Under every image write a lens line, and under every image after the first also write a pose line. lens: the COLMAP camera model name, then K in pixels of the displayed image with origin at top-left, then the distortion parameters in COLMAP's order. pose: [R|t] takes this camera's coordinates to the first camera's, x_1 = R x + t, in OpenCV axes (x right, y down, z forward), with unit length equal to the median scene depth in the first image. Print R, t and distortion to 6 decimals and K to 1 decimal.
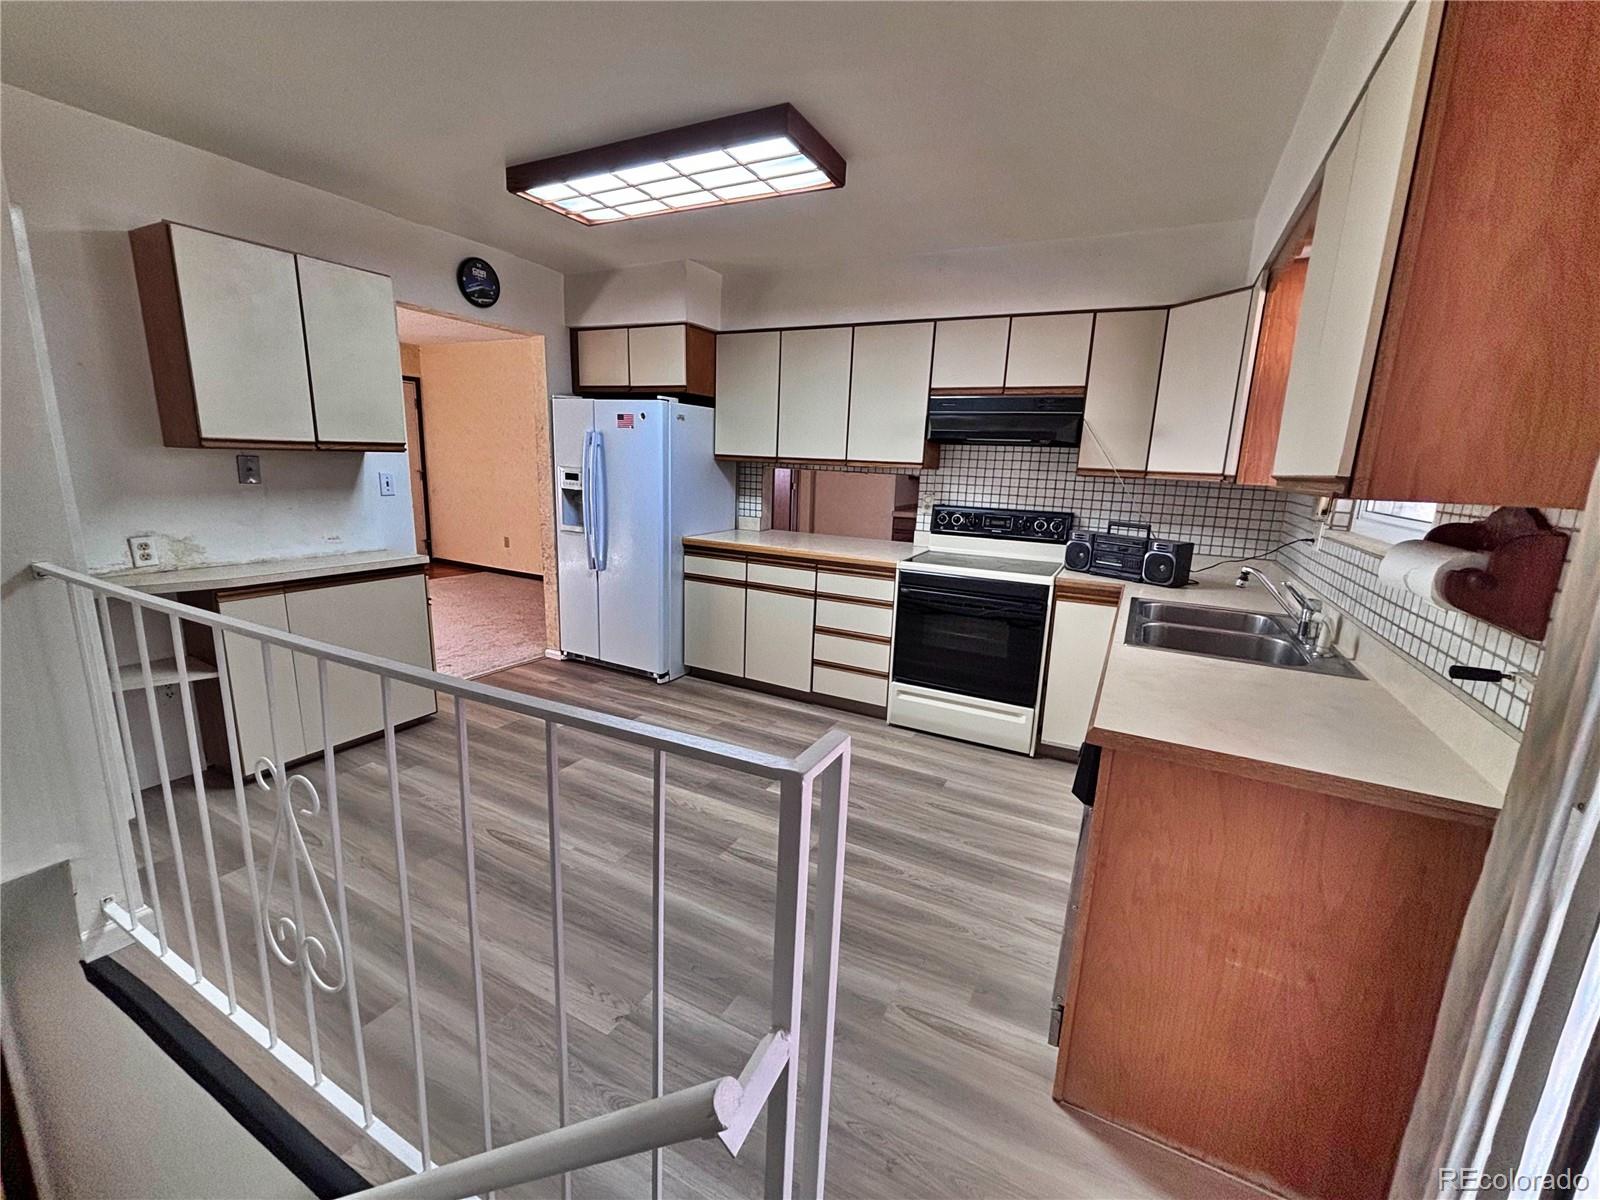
lens RADIAL K [[657.9, 0, 800.7], [0, 657.9, 595.0], [0, 0, 1]] dist [0.000590, 0.000278]
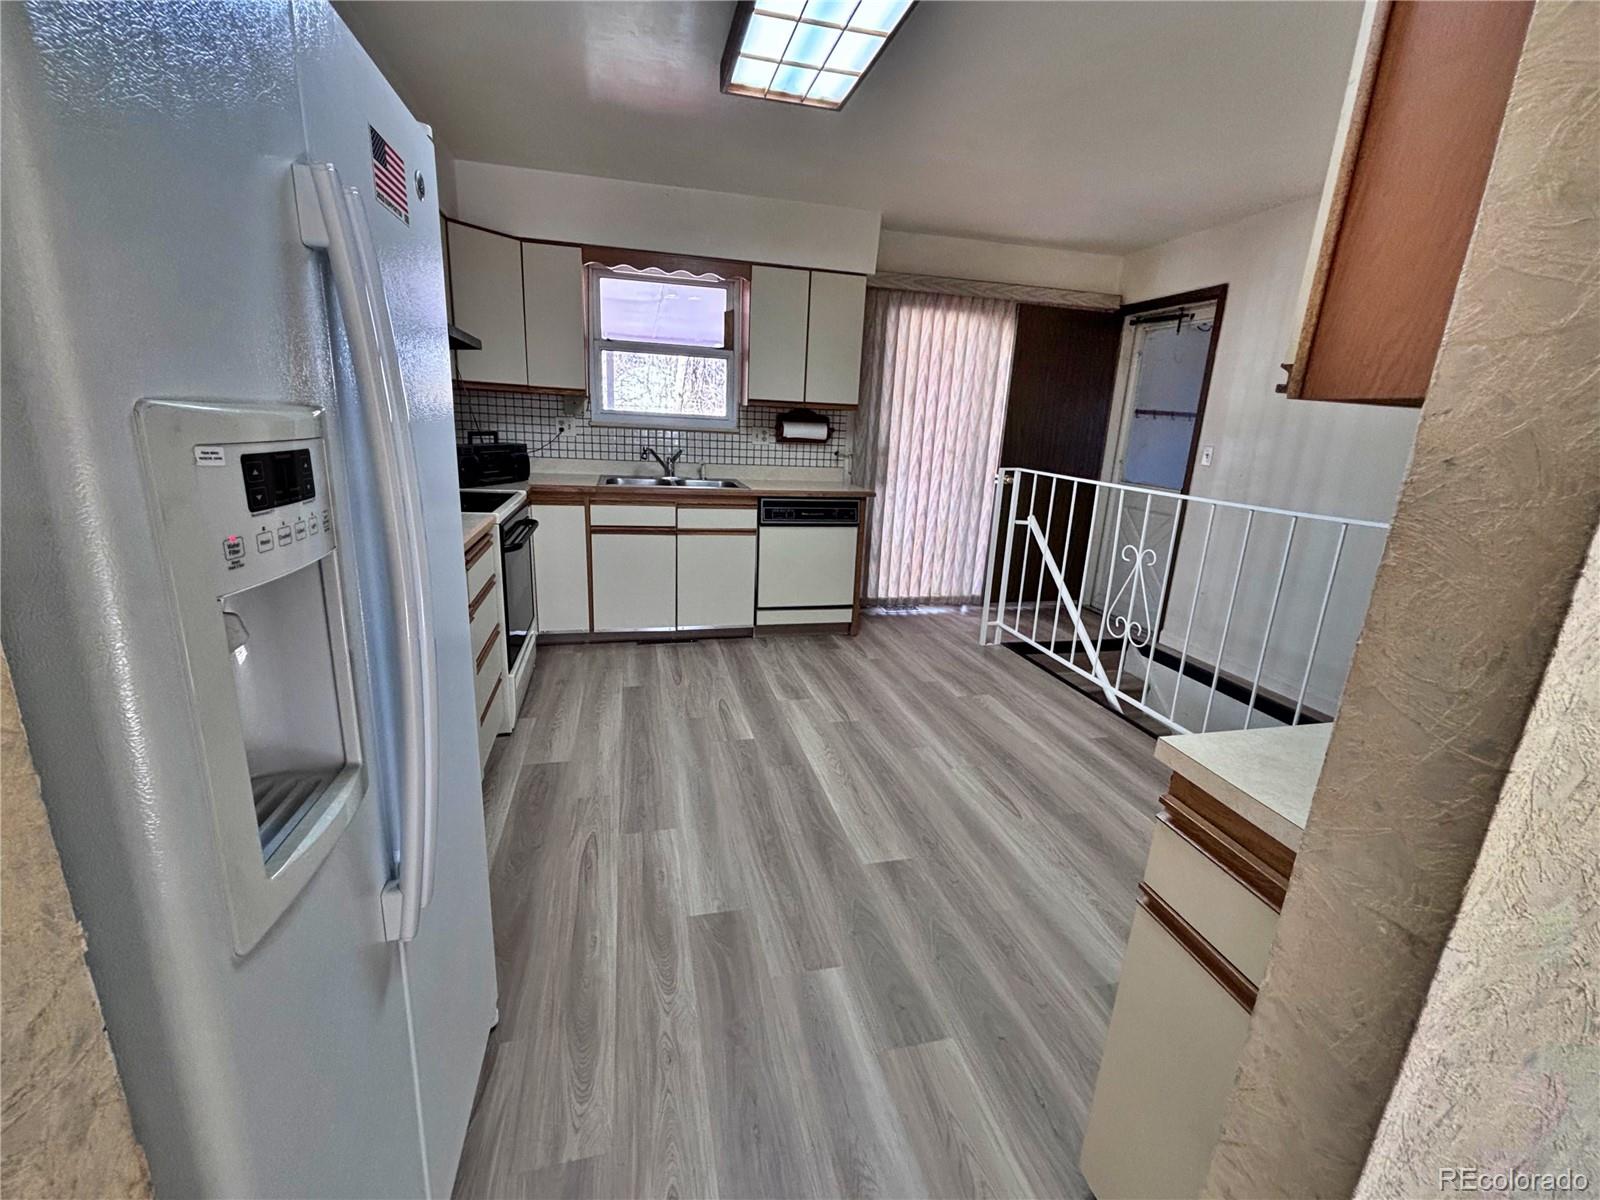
lens RADIAL K [[667.9, 0, 800.0], [0, 667.9, 600.0], [0, 0, 1]] dist [0.003786, 0.000457]
pose [[-0.660132, -0.265571, 0.702637, -0.573237], [0.077211, 0.906469, 0.415153, -0.229969], [-0.747171, 0.328306, -0.577884, 1.127565]]
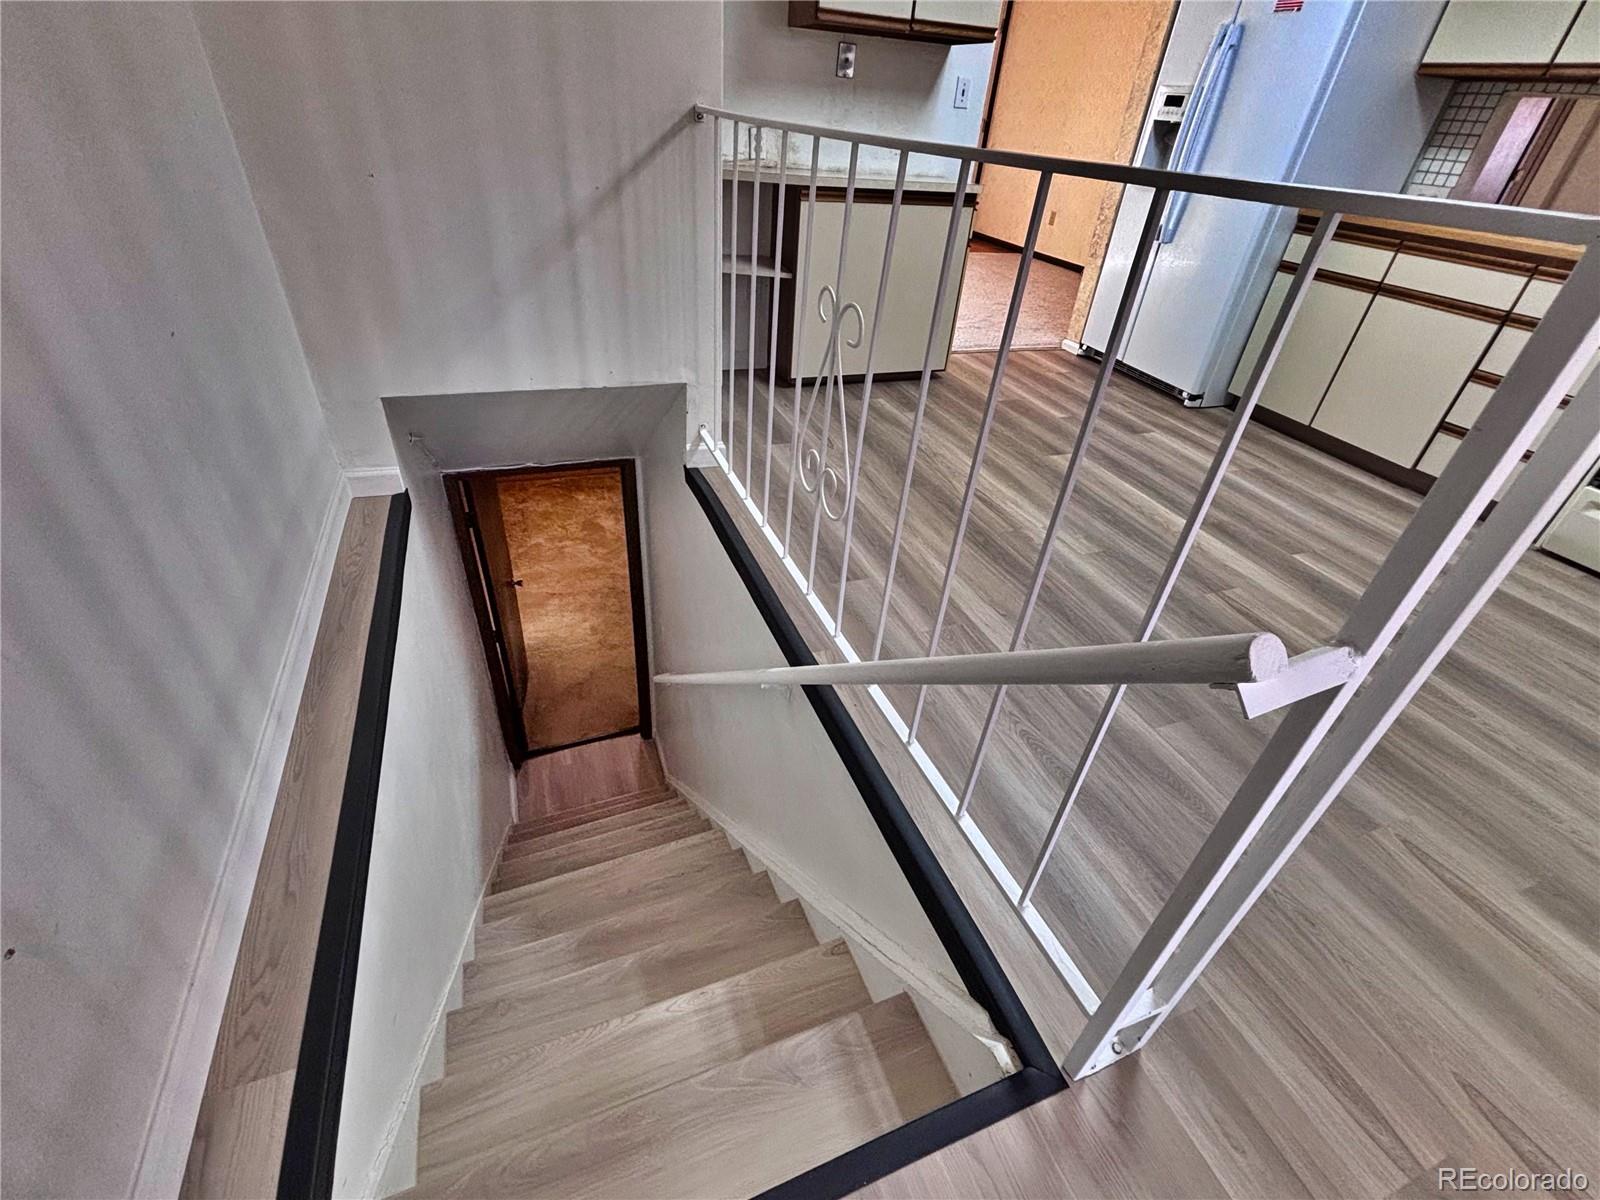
lens RADIAL K [[710.7, 0, 807.0], [0, 710.7, 592.0], [0, 0, 1]] dist [0.002712, 0.000881]
pose [[0.754517, 0.387296, -0.529817, -0.017474], [-0.177227, 0.897552, 0.403721, 0.077820], [0.631898, -0.210716, 0.745858, 0.010969]]
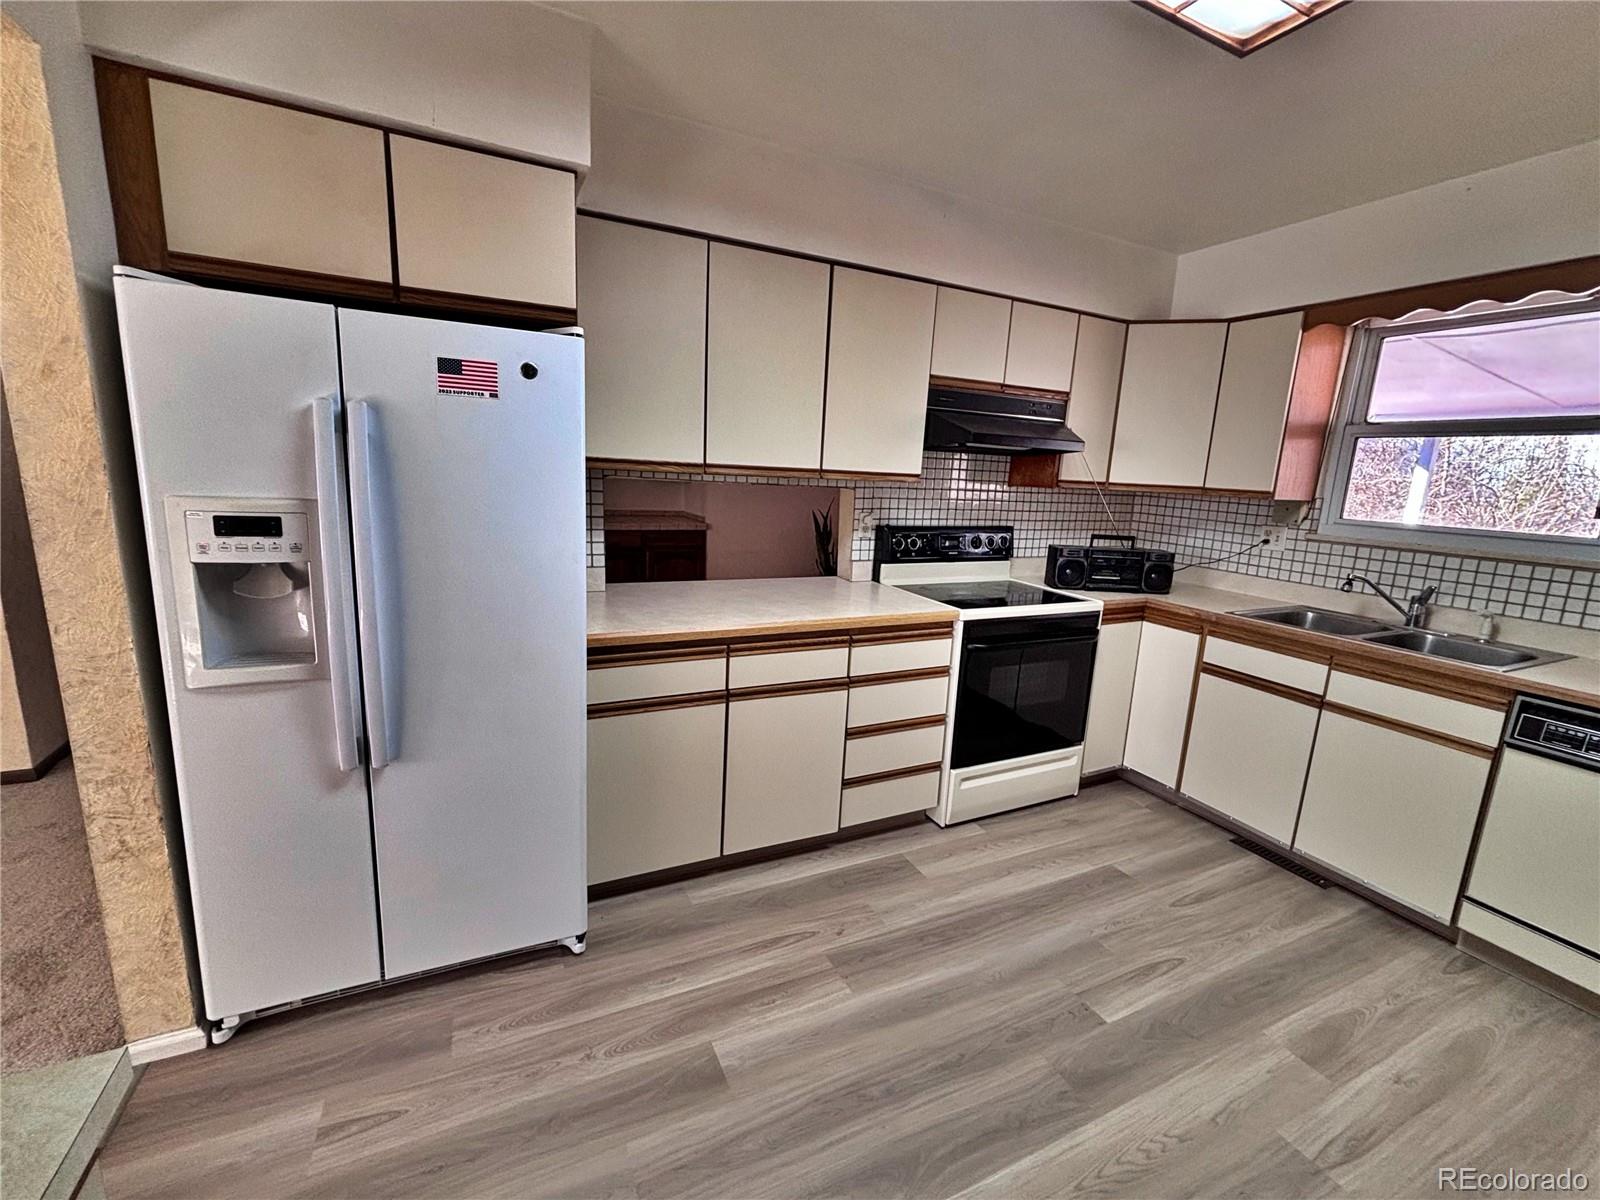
lens RADIAL K [[669.7, 0, 798.5], [0, 669.7, 594.1], [0, 0, 1]] dist [-0.001298, -0.000134]
pose [[0.597442, -0.159510, 0.785888, -0.507956], [0.140292, 0.985694, 0.093412, -0.154407], [-0.789545, 0.054445, 0.611273, 0.639803]]
